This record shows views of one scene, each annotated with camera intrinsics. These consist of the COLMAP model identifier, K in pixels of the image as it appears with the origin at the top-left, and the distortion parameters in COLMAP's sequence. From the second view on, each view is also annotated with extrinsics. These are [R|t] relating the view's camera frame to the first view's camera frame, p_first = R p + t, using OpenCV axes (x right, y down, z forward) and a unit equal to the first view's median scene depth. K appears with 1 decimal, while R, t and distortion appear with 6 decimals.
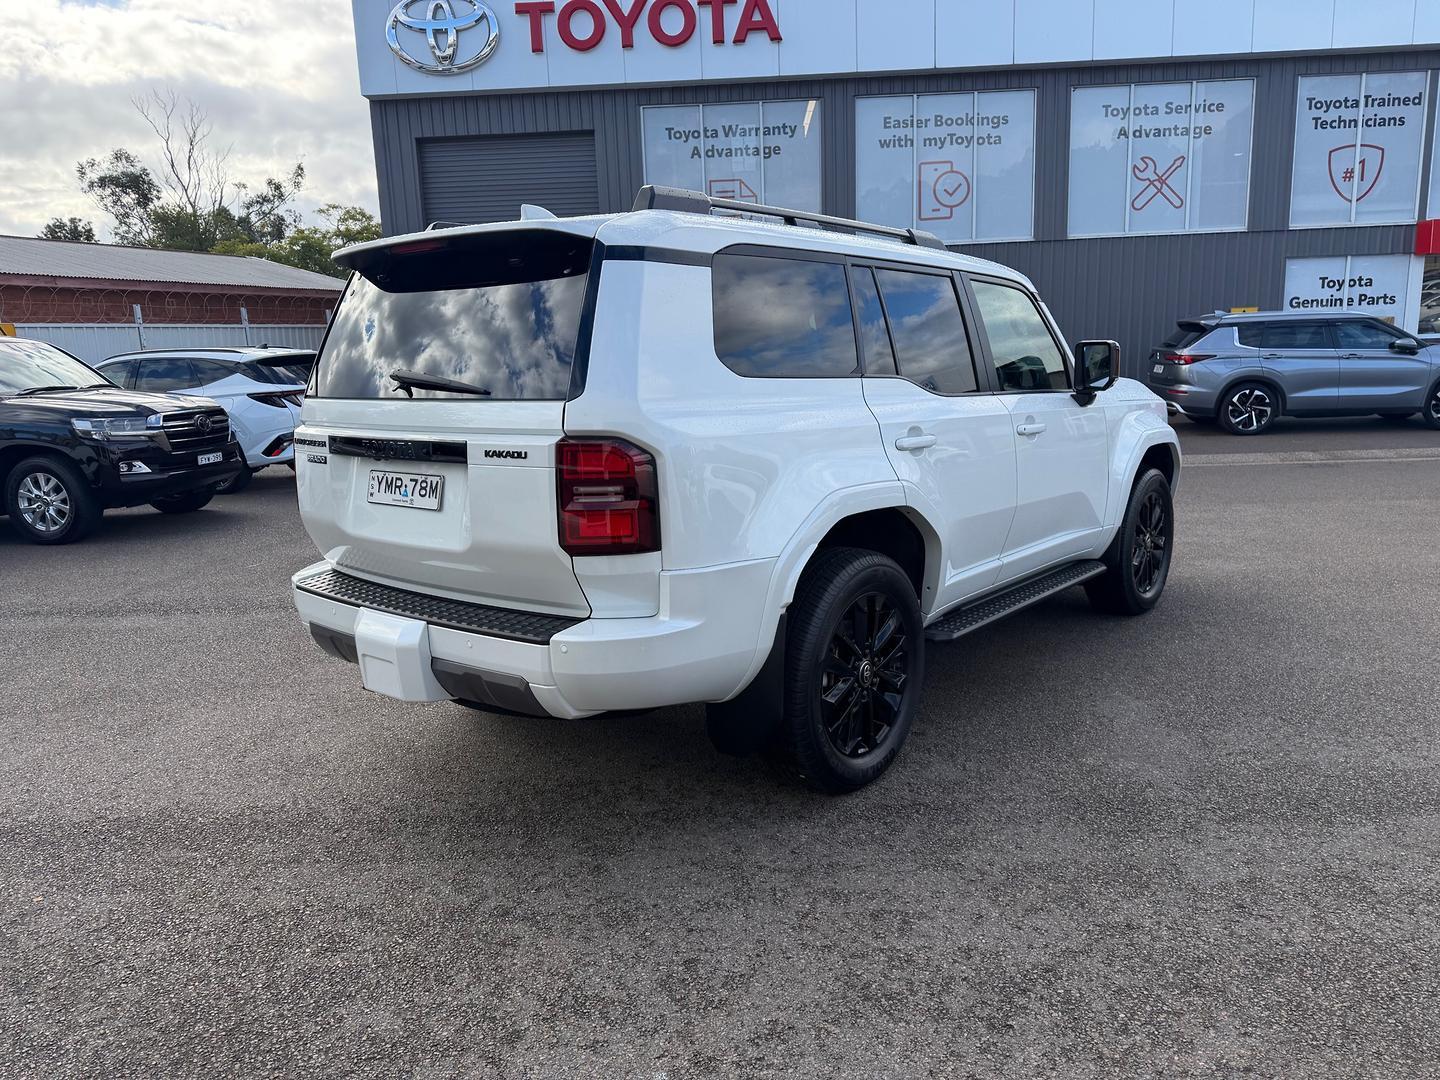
lens RADIAL K [[1033.5, 0, 725.5], [0, 1033.5, 542.8], [0, 0, 1]] dist [0.019589, -0.004901]
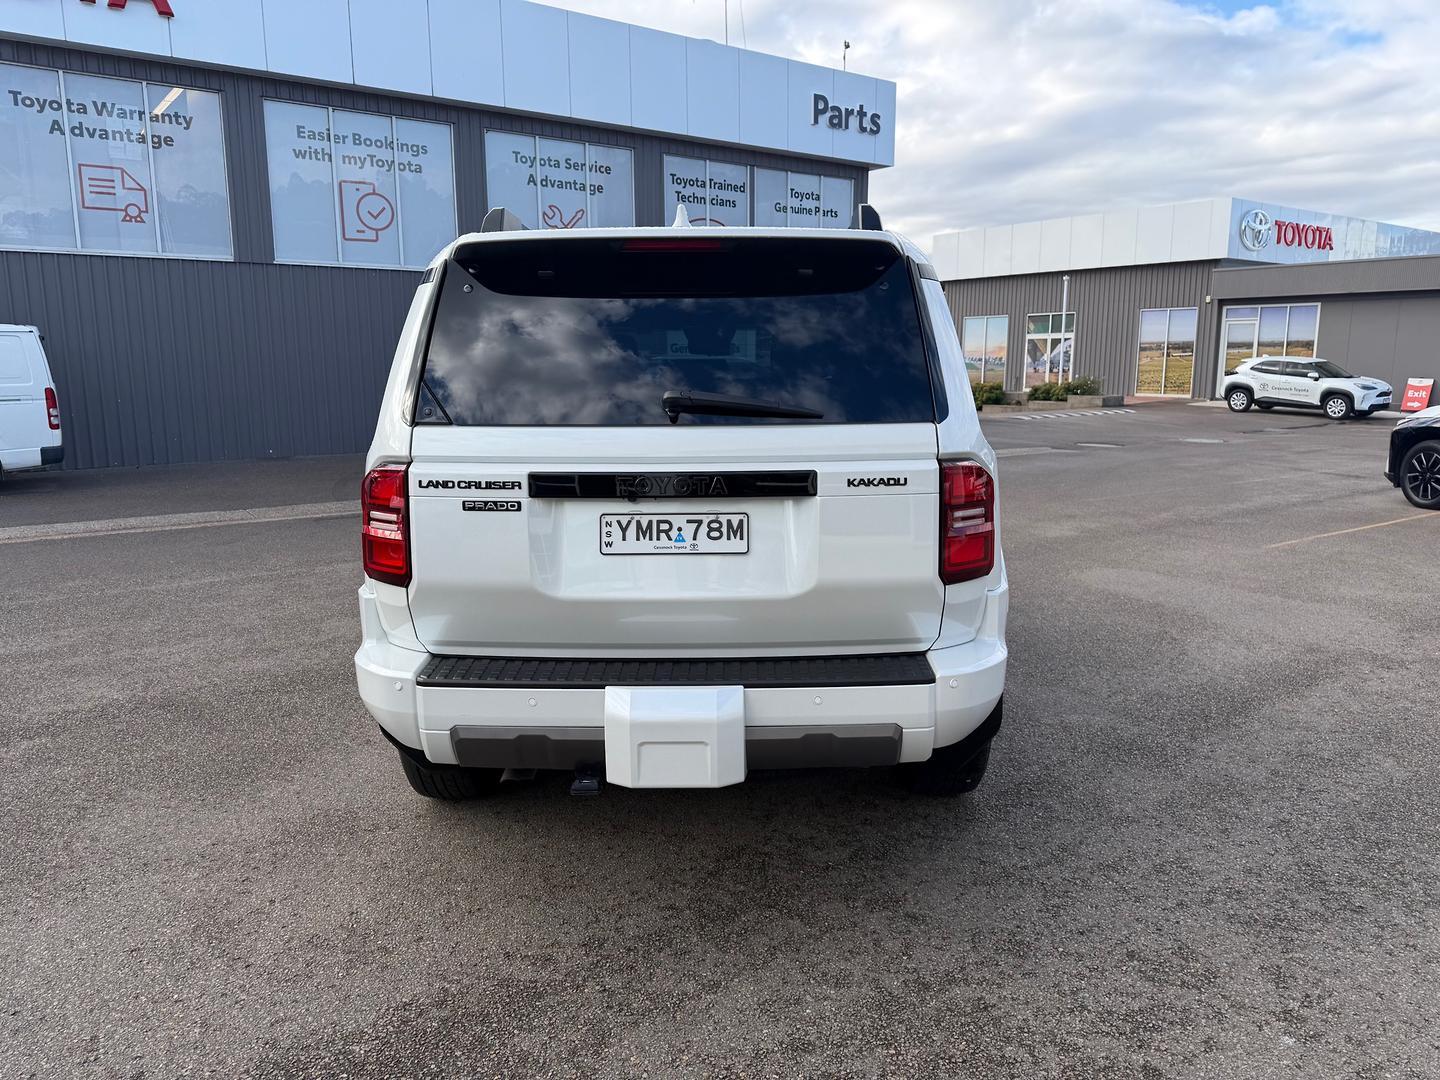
lens RADIAL K [[1039.2, 0, 724.6], [0, 1039.2, 531.4], [0, 0, 1]] dist [0.018500, -0.016809]
pose [[0.774961, -0.072067, 0.627887, -0.166547], [0.097838, 0.995181, -0.006532, -0.009199], [-0.624391, 0.066493, 0.778277, 0.069467]]
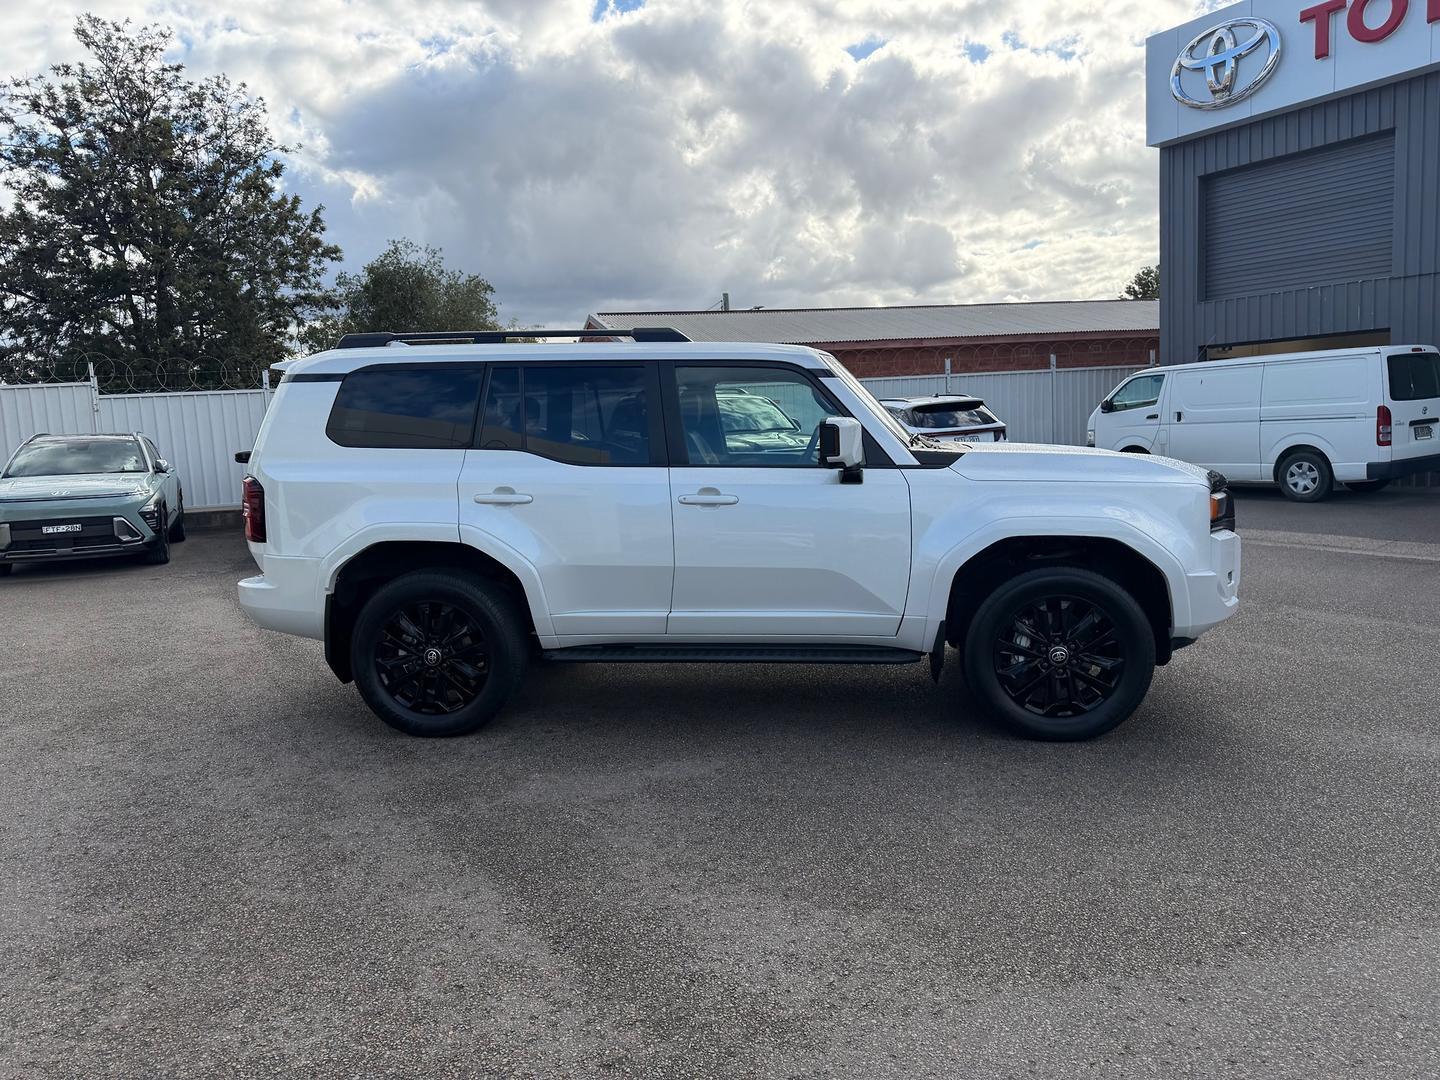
lens RADIAL K [[1032.3, 0, 720.0], [0, 1032.3, 540.0], [0, 0, 1]] dist [0.029598, -0.031198]
pose [[0.538979, 0.110450, -0.835046, 0.348940], [-0.134784, 0.989900, 0.043936, -0.033751], [0.831465, 0.088870, 0.548423, 0.123744]]
